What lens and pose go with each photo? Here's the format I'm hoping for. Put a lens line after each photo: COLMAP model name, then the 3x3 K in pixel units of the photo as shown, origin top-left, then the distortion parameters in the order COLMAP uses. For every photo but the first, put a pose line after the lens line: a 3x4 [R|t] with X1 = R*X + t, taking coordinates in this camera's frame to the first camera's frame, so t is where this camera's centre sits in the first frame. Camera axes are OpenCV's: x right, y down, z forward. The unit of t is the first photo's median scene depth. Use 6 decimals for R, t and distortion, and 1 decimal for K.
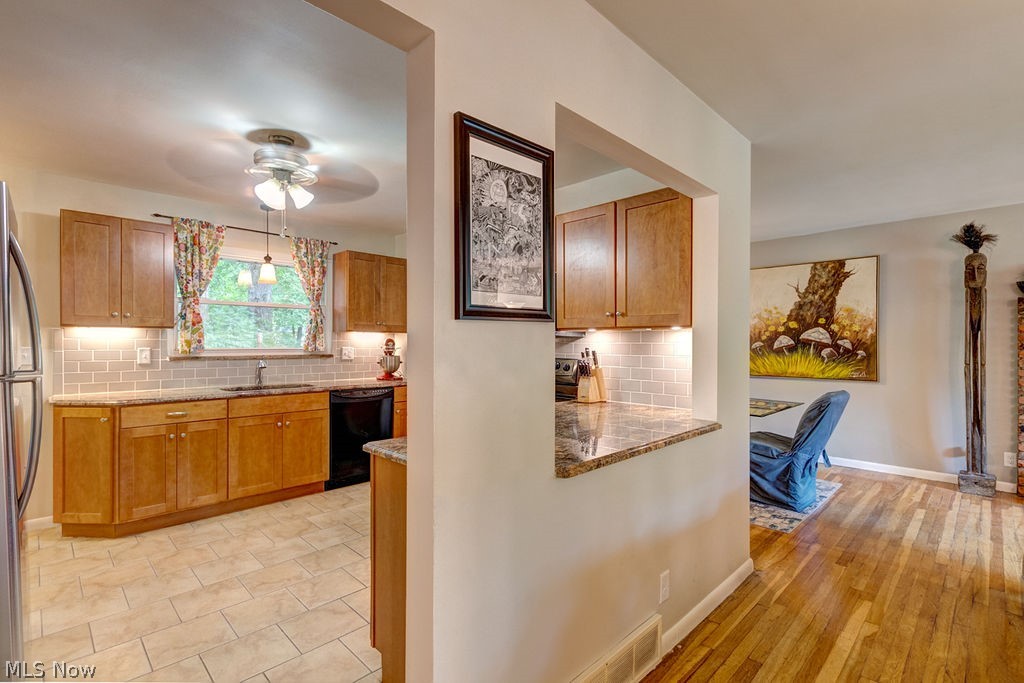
lens RADIAL K [[475.0, 0, 510.8], [0, 475.0, 344.6], [0, 0, 1]] dist [0.004830, -0.000241]
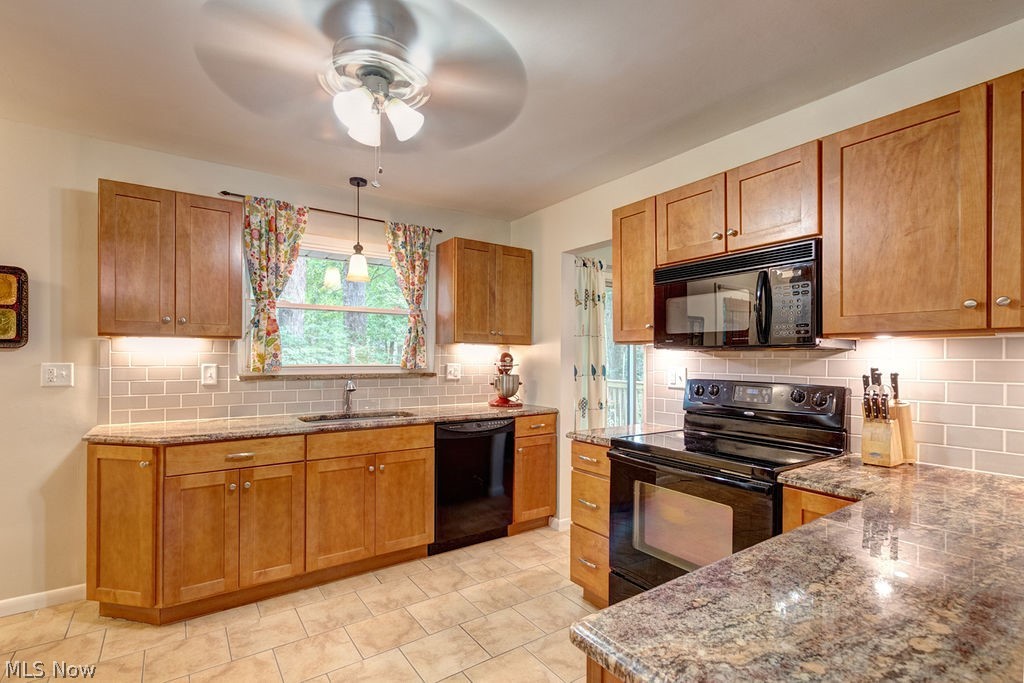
lens RADIAL K [[480.2, 0, 510.6], [0, 480.2, 358.2], [0, 0, 1]] dist [0.002549, 0.000397]
pose [[0.984859, 0.002380, -0.173344, -0.141077], [-0.002958, 0.999991, -0.003077, -0.001569], [0.173335, 0.003544, 0.984857, 0.294732]]
